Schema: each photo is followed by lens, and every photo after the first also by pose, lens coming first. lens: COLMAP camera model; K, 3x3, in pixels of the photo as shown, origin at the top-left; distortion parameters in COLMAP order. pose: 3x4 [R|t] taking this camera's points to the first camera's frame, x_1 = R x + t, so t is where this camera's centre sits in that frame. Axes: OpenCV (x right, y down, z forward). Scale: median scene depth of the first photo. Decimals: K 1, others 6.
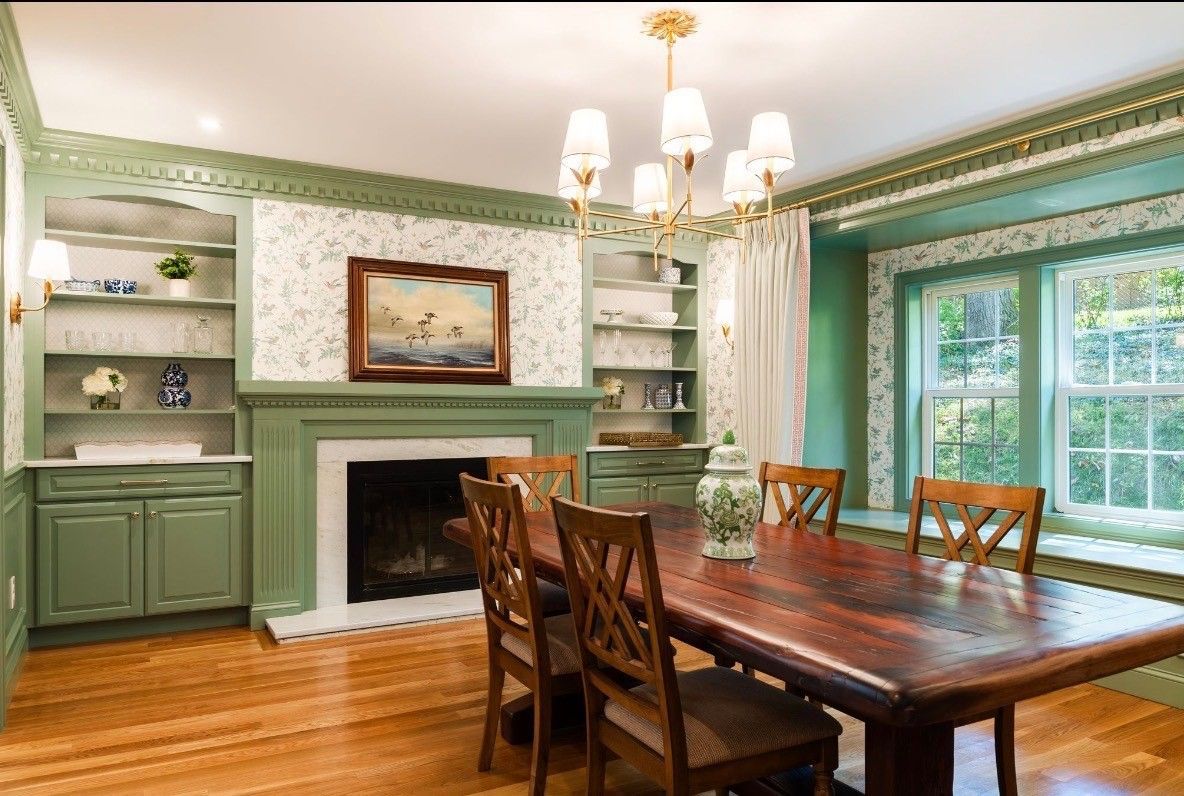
lens RADIAL K [[827.9, 0, 592.0], [0, 827.9, 398.0], [0, 0, 1]] dist [-0.004772, 0.001273]
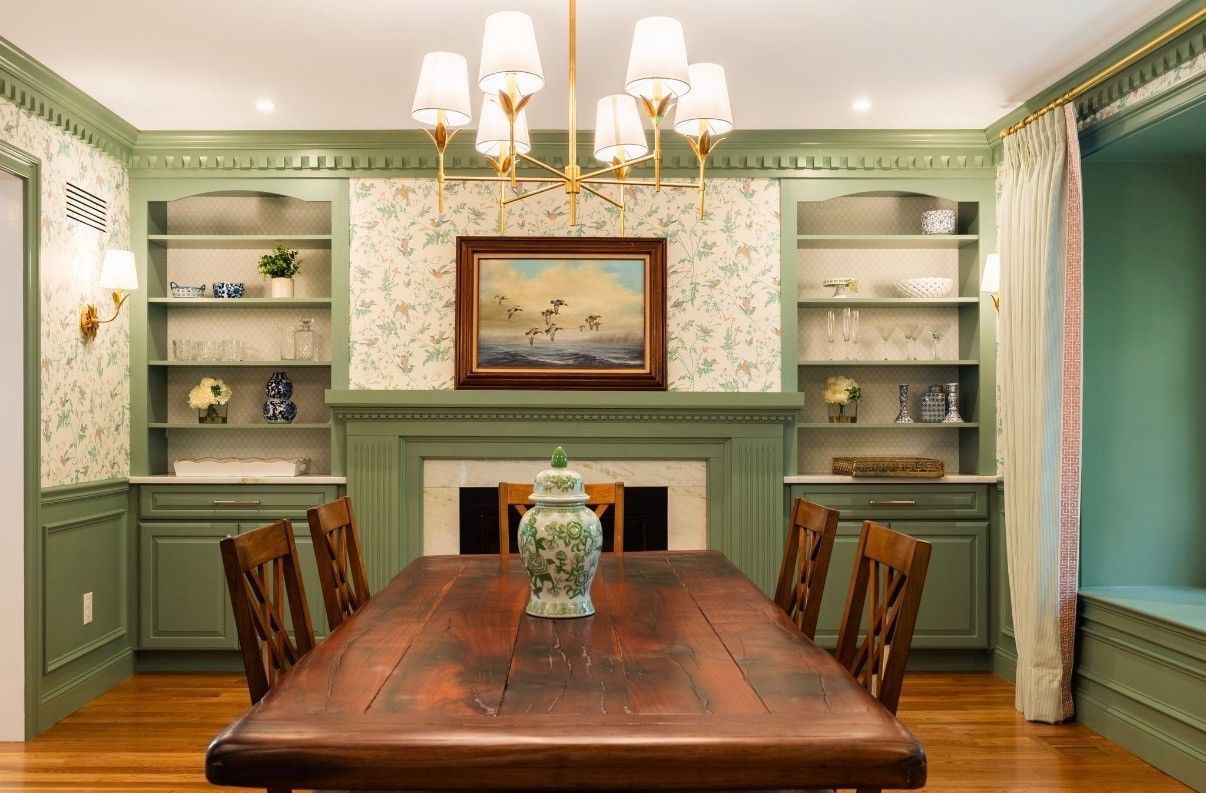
lens RADIAL K [[1204.9, 0, 603.0], [0, 1204.9, 396.5], [0, 0, 1]] dist [0.003562, -0.003578]
pose [[0.875017, -0.011533, -0.483956, 0.406577], [0.006638, 0.999908, -0.011828, 0.002338], [0.484047, 0.007138, 0.875013, 0.026764]]
